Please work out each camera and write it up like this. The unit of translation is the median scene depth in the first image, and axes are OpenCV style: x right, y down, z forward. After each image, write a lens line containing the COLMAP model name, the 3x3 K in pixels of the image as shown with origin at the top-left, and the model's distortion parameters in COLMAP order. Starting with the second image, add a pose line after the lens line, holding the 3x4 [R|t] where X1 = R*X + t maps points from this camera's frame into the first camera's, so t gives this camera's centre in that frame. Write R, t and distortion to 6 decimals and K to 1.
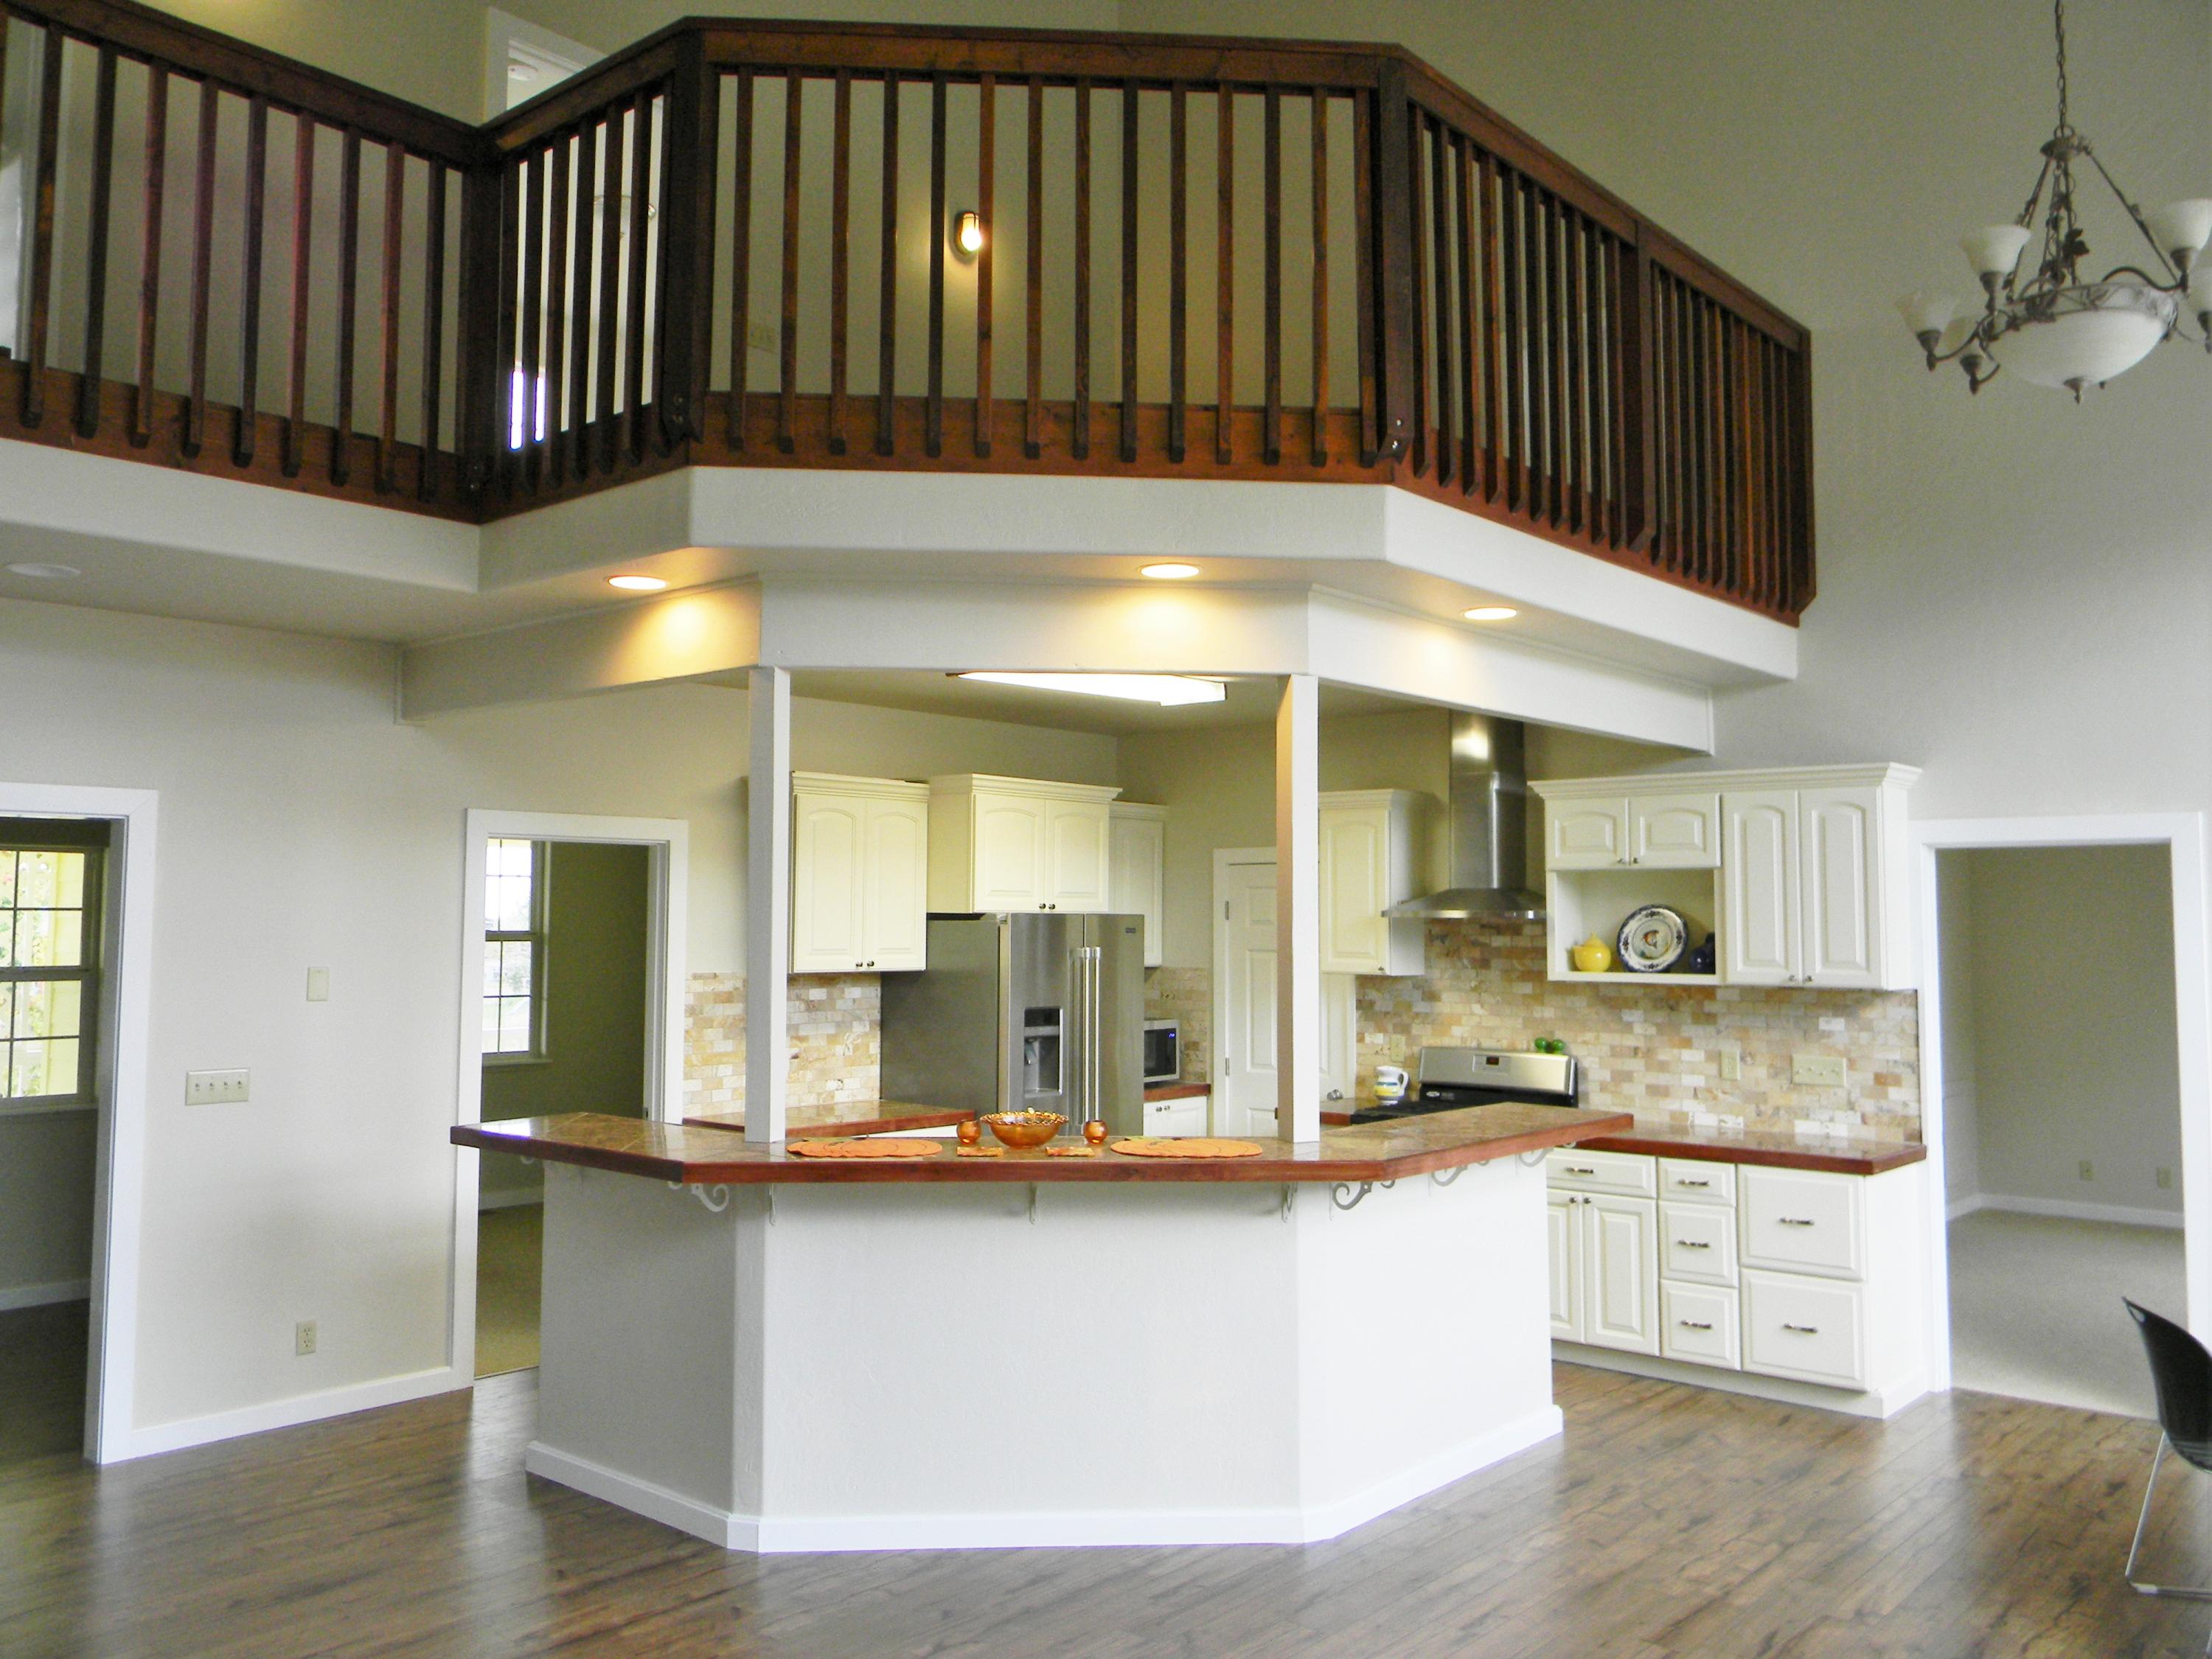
lens RADIAL K [[1789.5, 0, 1106.4], [0, 1789.5, 821.6], [0, 0, 1]] dist [0.000648, -0.007830]
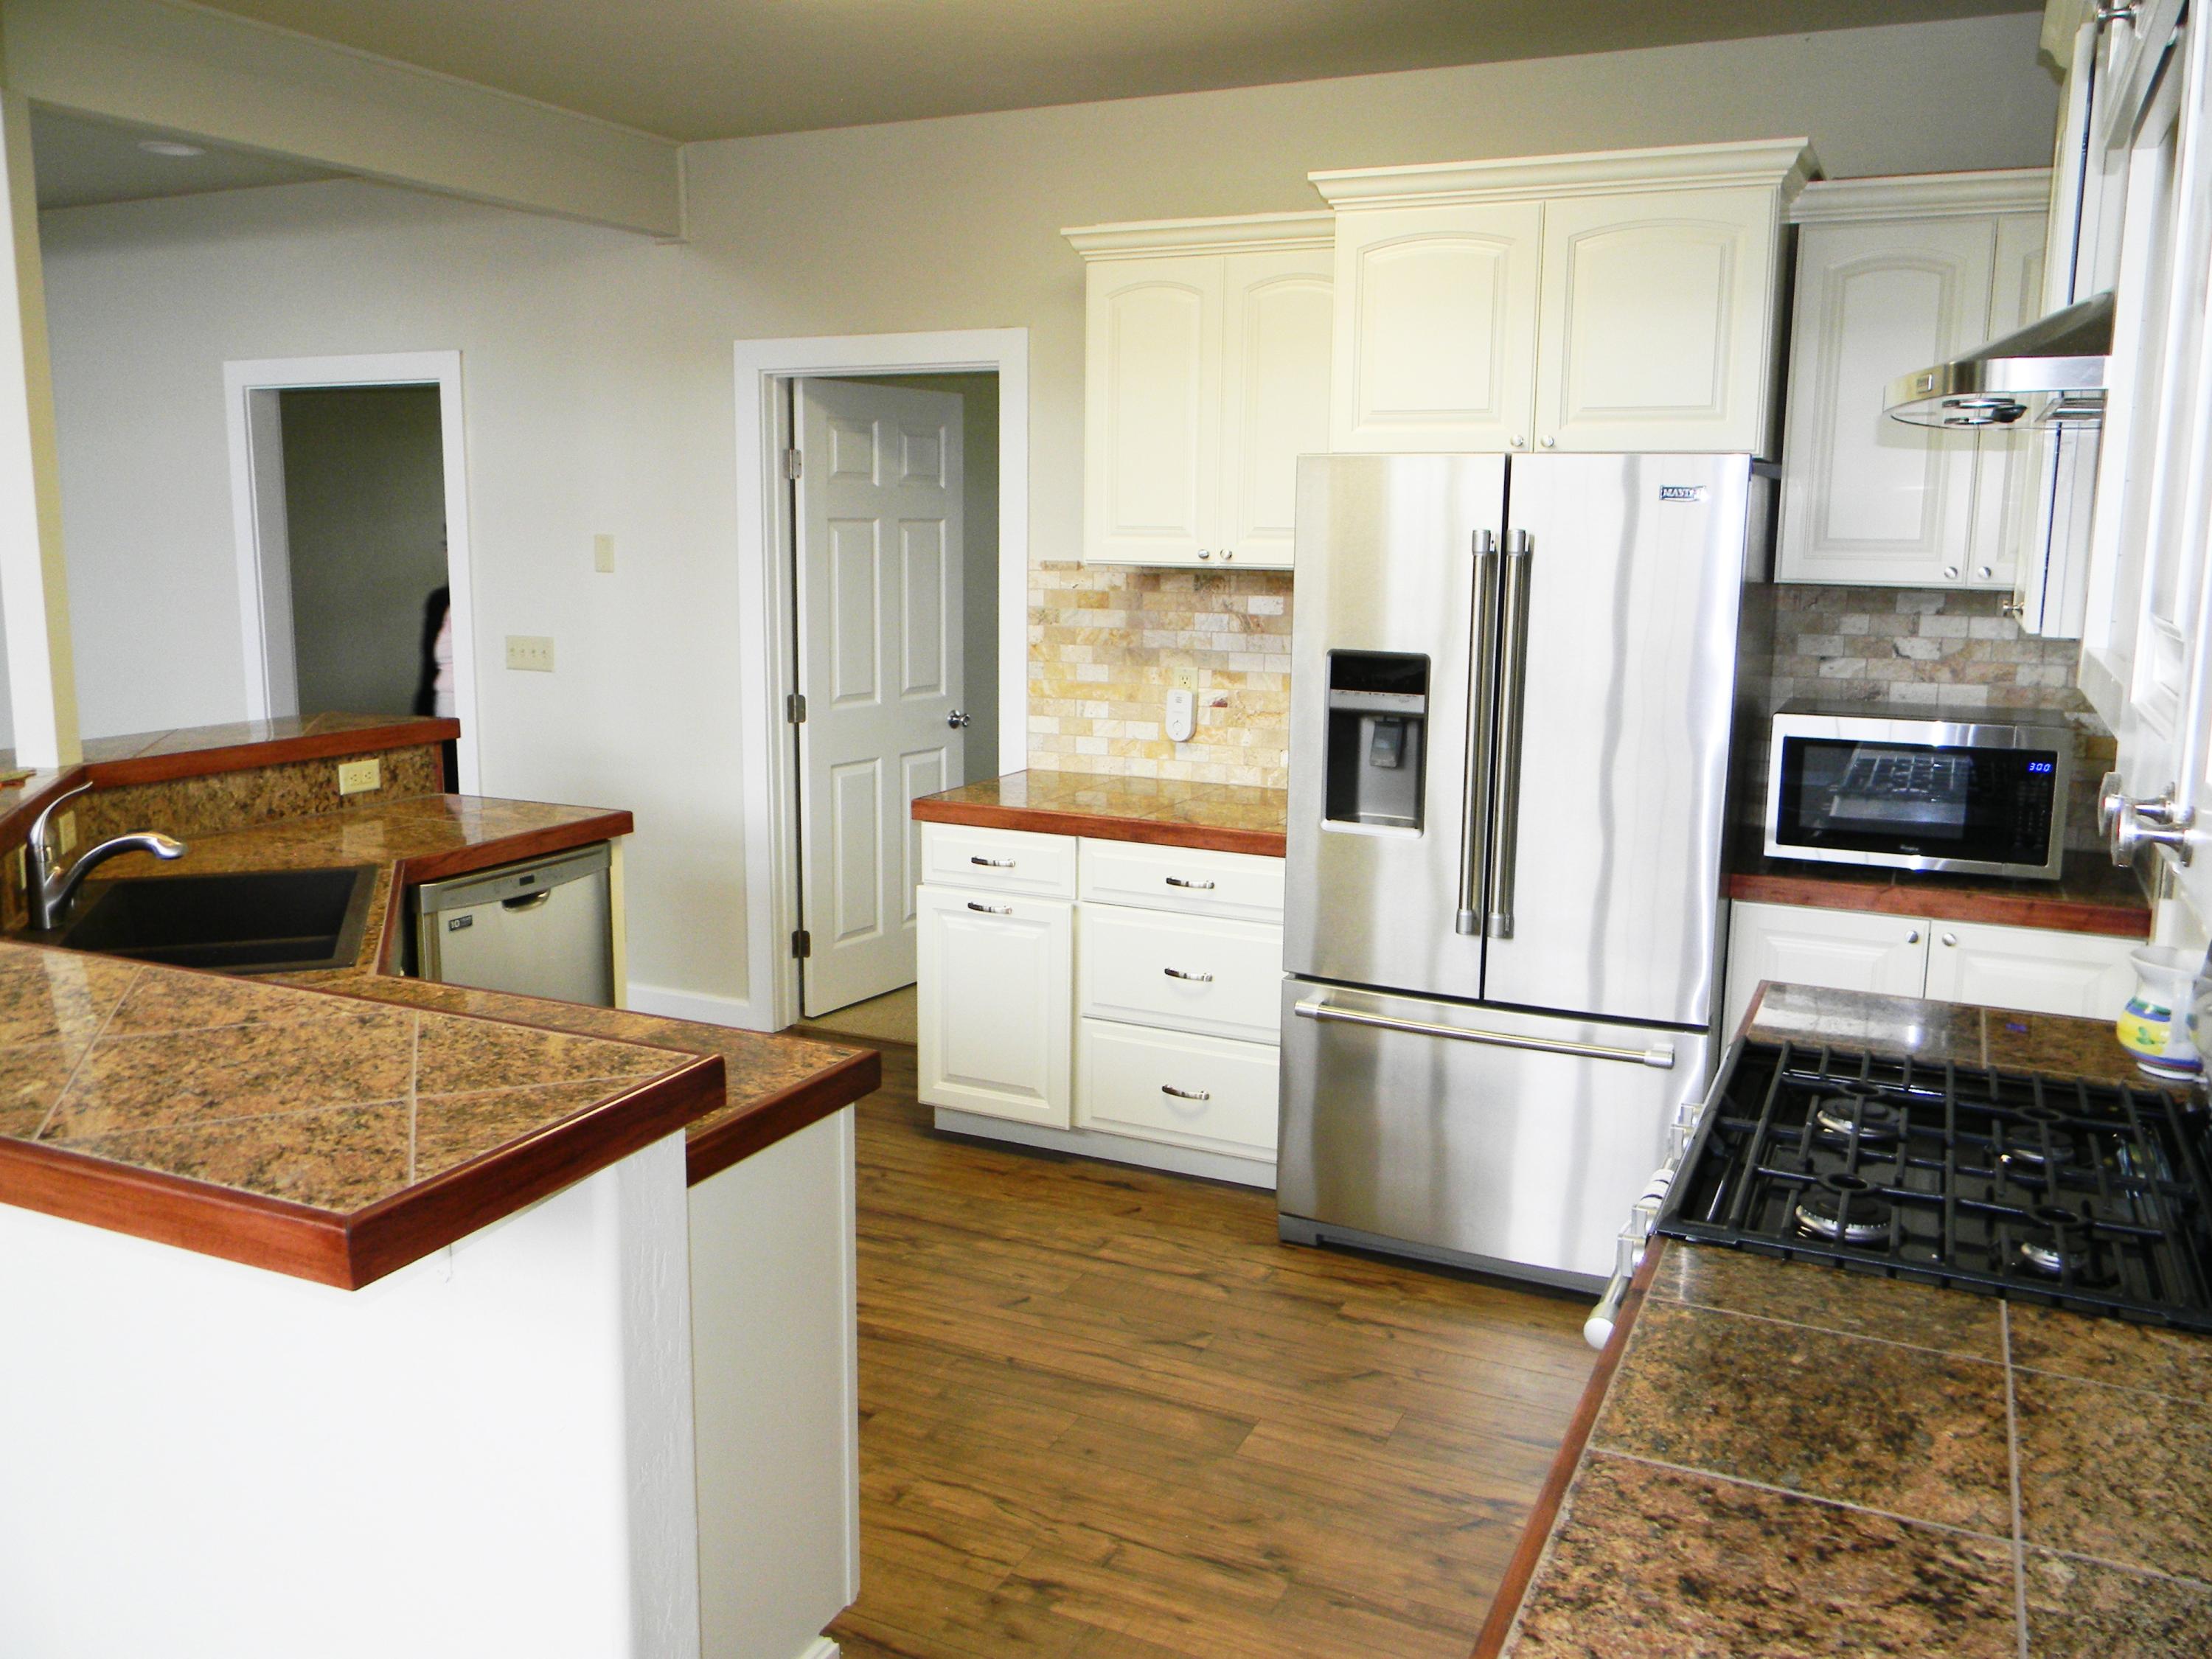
lens RADIAL K [[1789.5, 0, 1101.8], [0, 1789.5, 823.8], [0, 0, 1]] dist [0.000648, -0.007830]
pose [[0.260356, 0.163194, -0.951621, 0.430323], [0.044298, 0.982555, 0.180619, 0.060674], [0.964496, -0.089181, 0.248584, 0.834564]]
